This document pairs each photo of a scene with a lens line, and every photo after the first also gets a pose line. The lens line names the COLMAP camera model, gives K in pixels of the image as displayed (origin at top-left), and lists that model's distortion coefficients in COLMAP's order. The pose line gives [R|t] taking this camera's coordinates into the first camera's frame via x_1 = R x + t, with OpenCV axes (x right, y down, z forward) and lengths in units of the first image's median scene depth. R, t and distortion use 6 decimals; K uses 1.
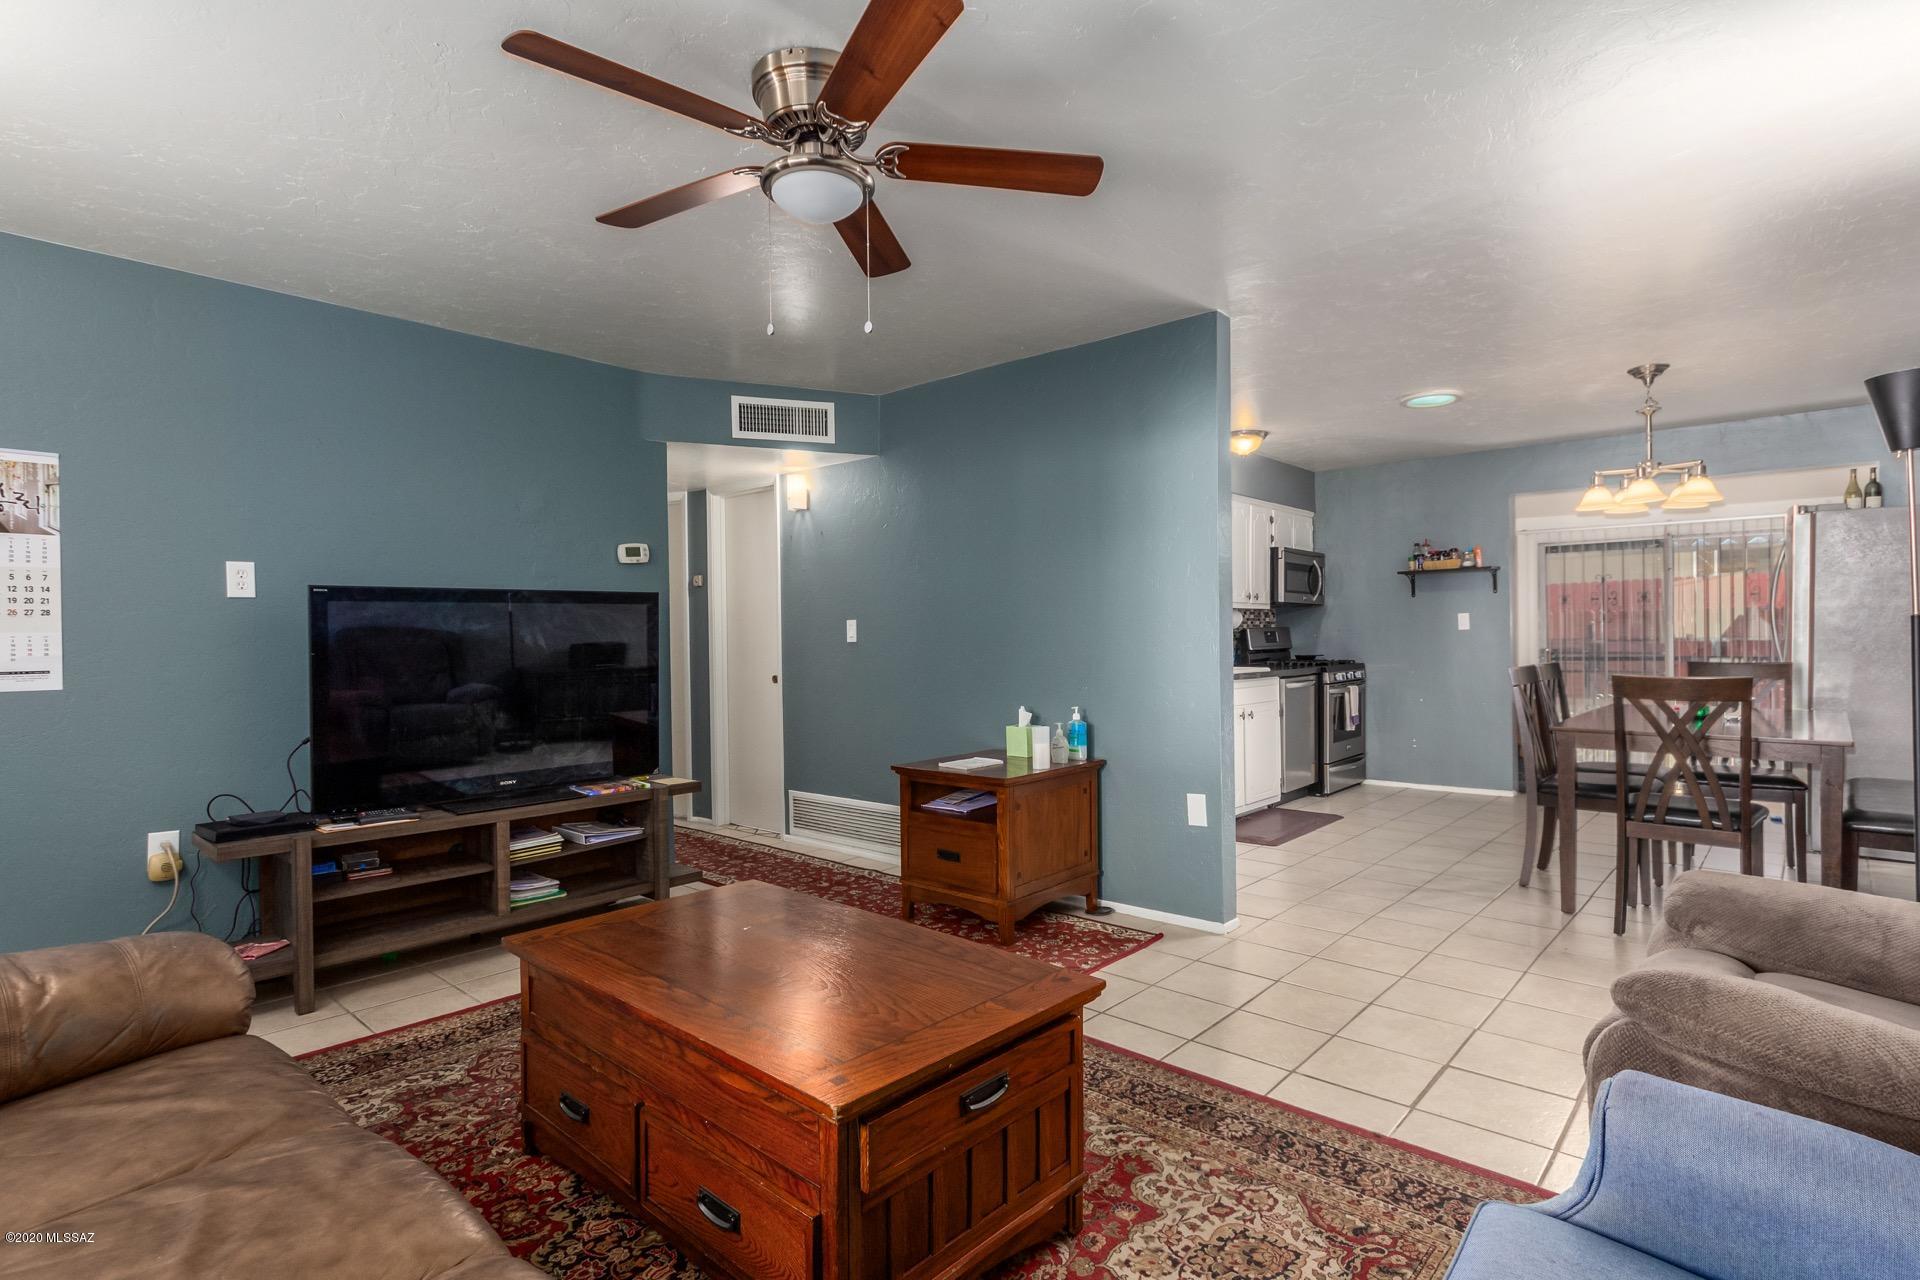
lens RADIAL K [[945.4, 0, 990.7], [0, 945.4, 640.4], [0, 0, 1]] dist [0.018707, 0.000258]
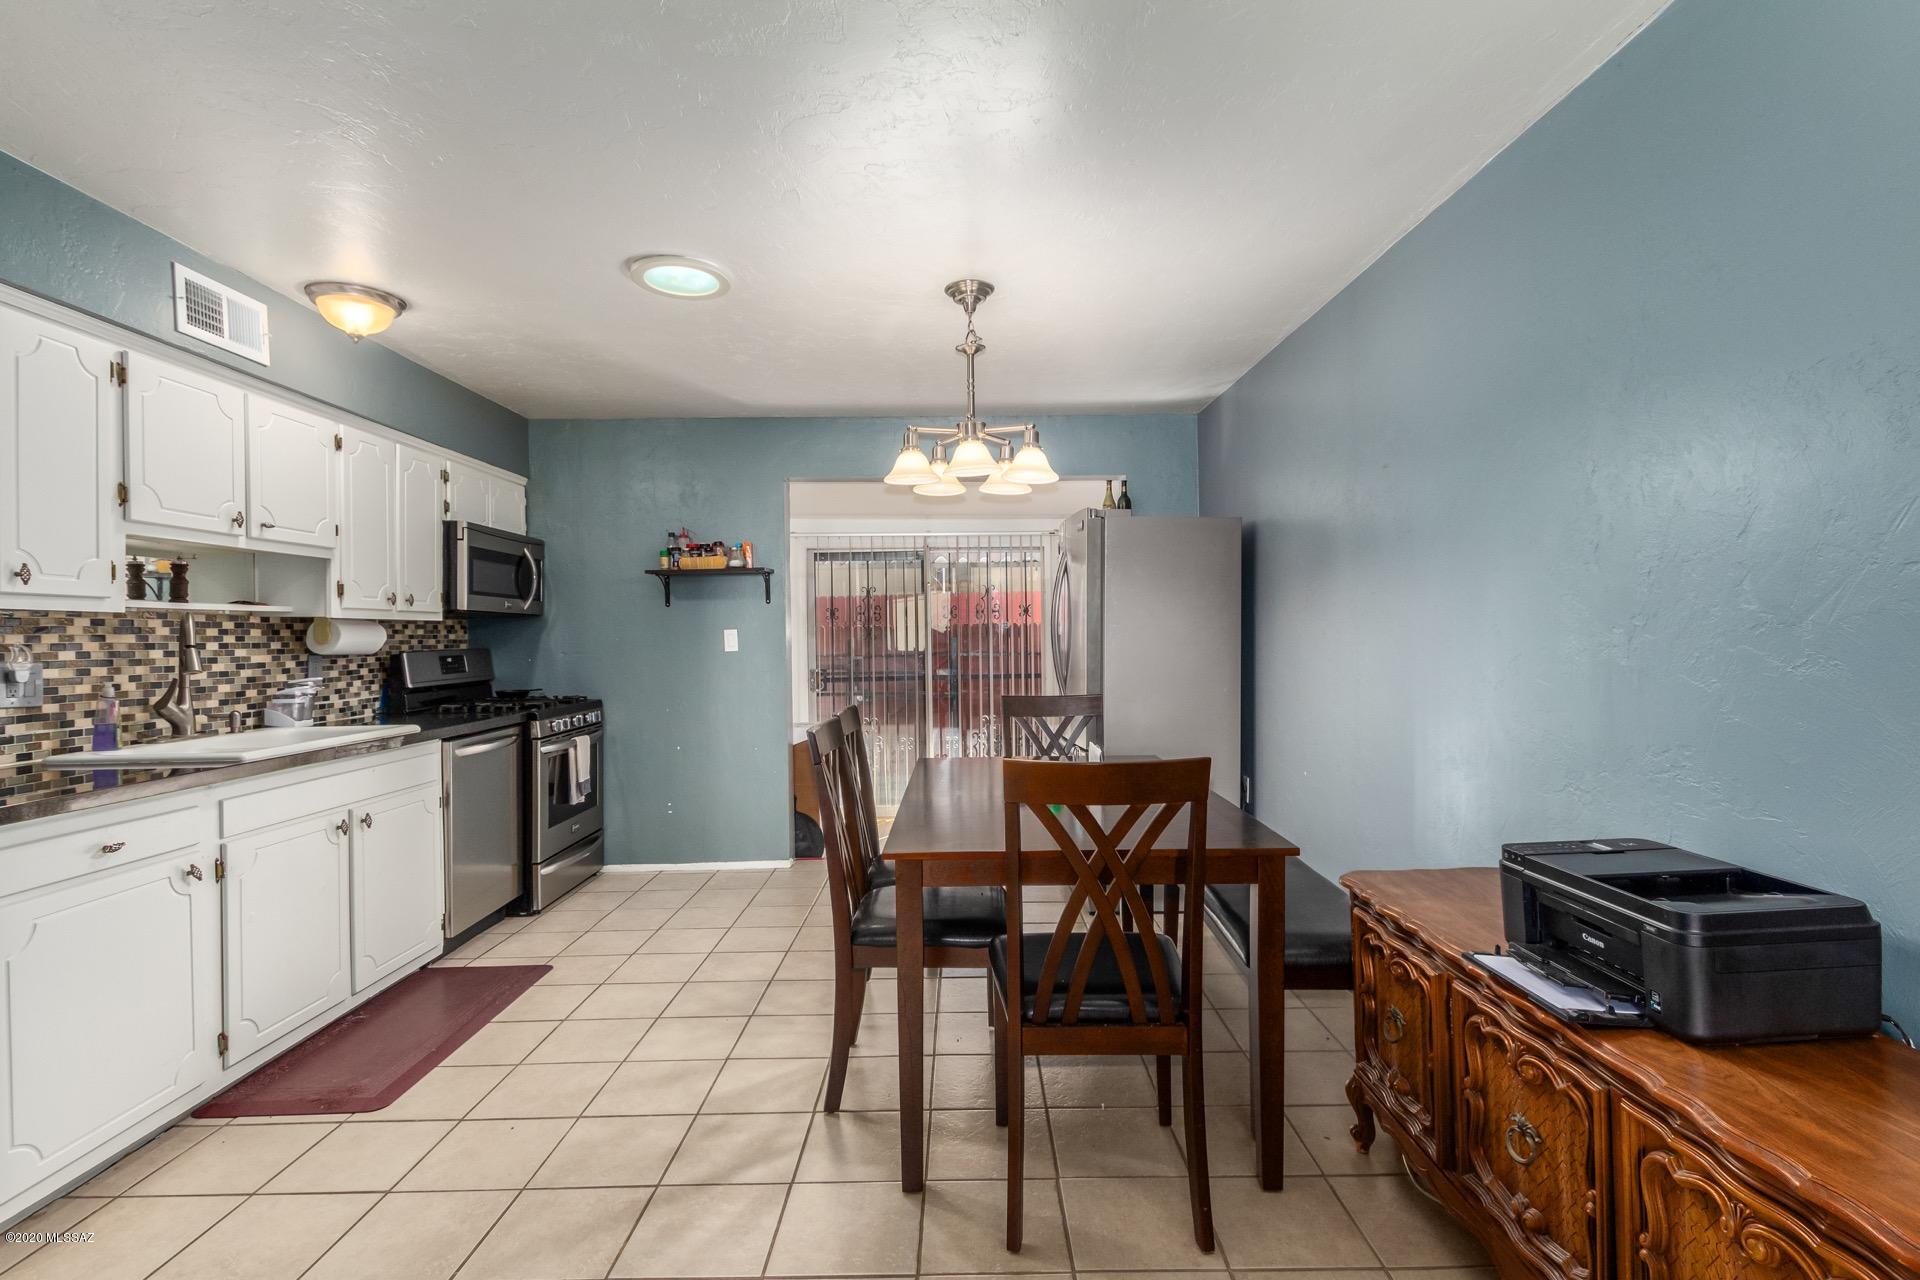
lens RADIAL K [[887.3, 0, 949.1], [0, 887.3, 633.9], [0, 0, 1]] dist [0.004842, -0.000560]
pose [[0.759782, 0.001737, 0.650175, 0.171351], [0.008802, 0.999877, -0.012957, -0.014469], [-0.650118, 0.015567, 0.759674, 0.352463]]
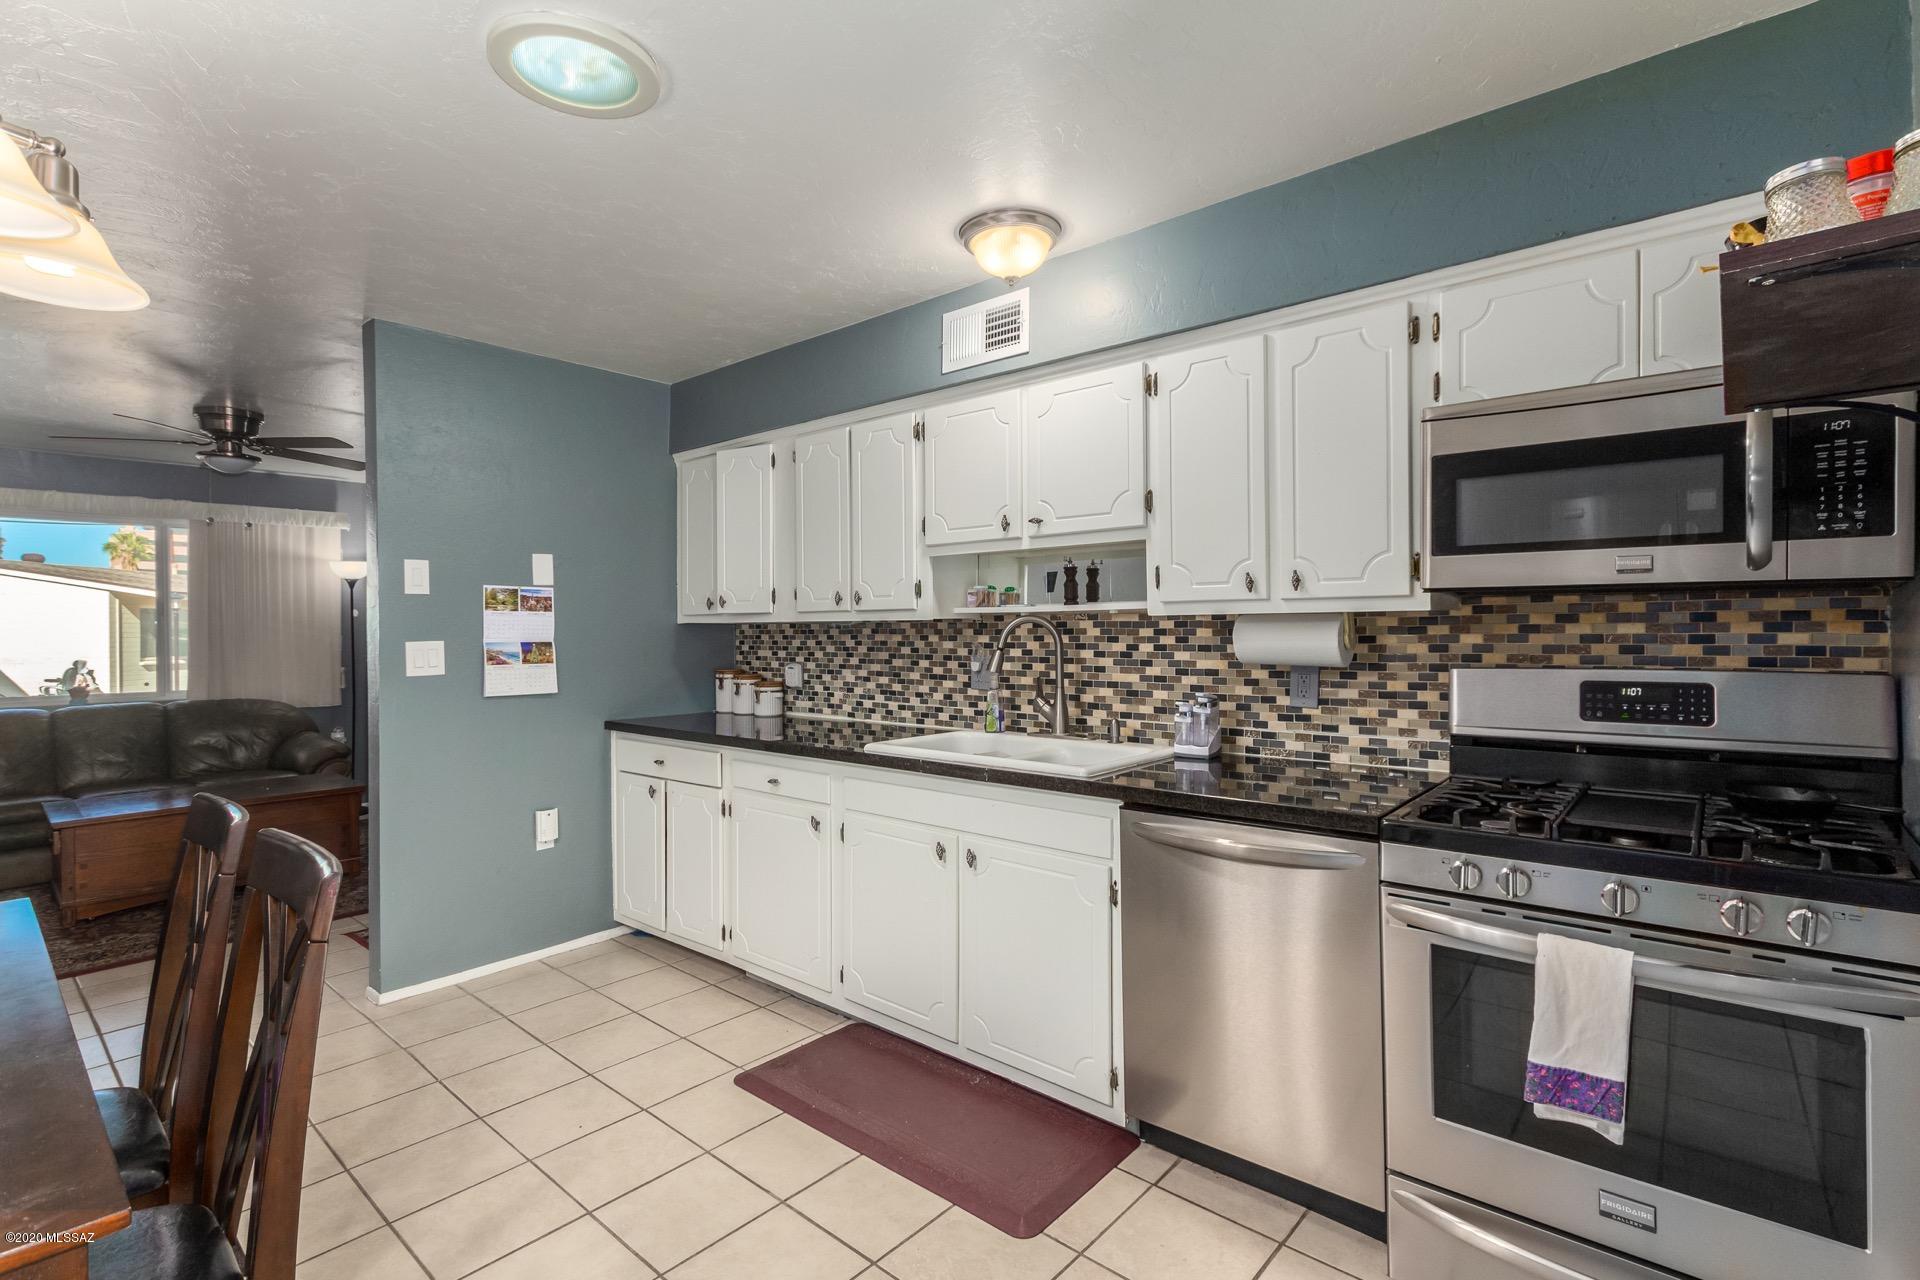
lens RADIAL K [[887.3, 0, 993.7], [0, 887.3, 638.1], [0, 0, 1]] dist [0.004842, -0.000560]
pose [[0.019895, 0.020384, -0.999594, 0.598025], [-0.000136, 0.999792, 0.020385, -0.030487], [0.999802, -0.000269, 0.019893, 0.859252]]
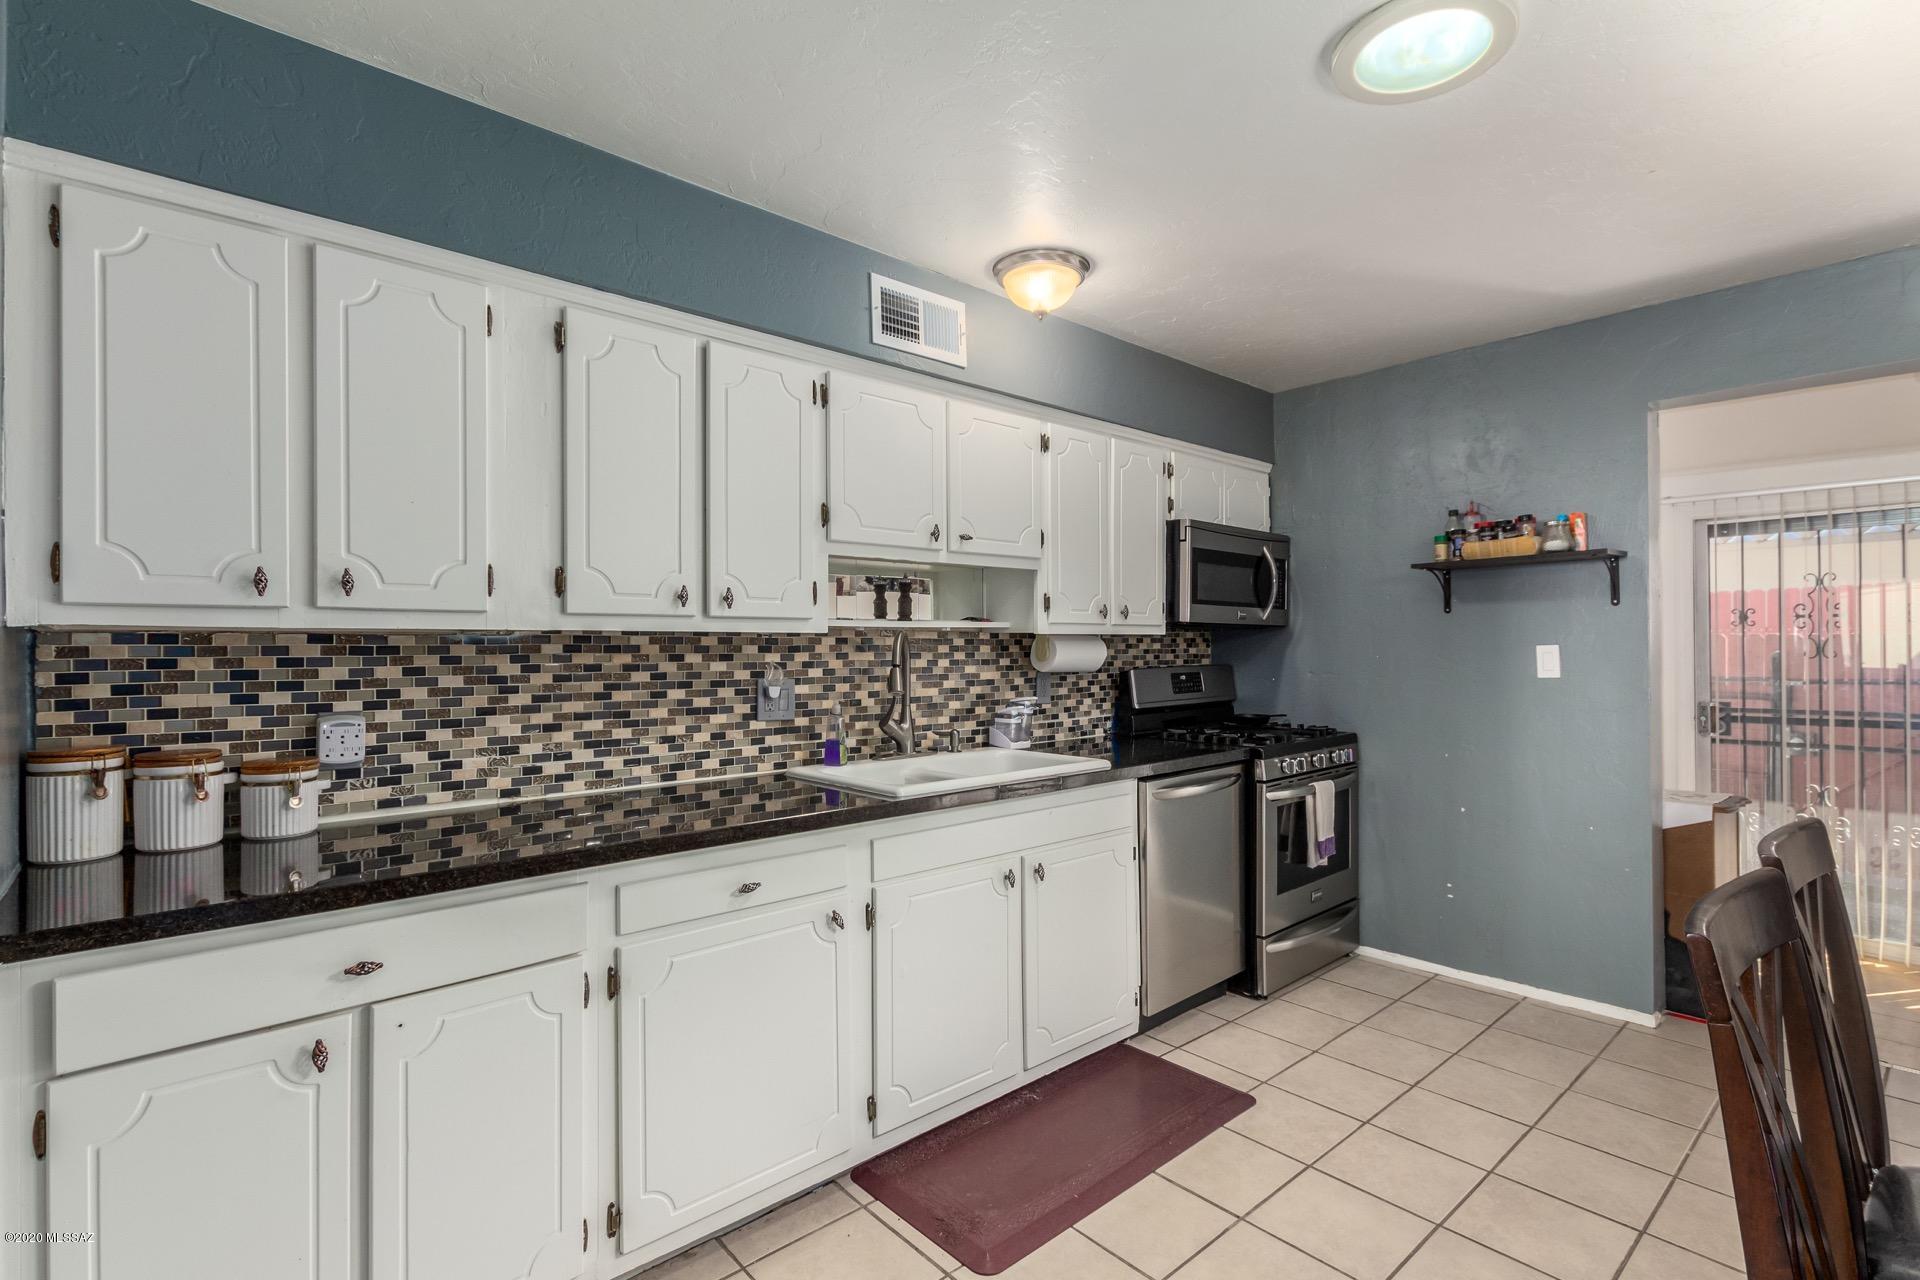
lens RADIAL K [[887.3, 0, 983.3], [0, 887.3, 642.4], [0, 0, 1]] dist [0.004842, -0.000560]
pose [[0.992084, 0.004707, -0.125486, 0.258024], [-0.005876, 0.999943, -0.008948, -0.023944], [0.125436, 0.009615, 0.992055, 0.490942]]
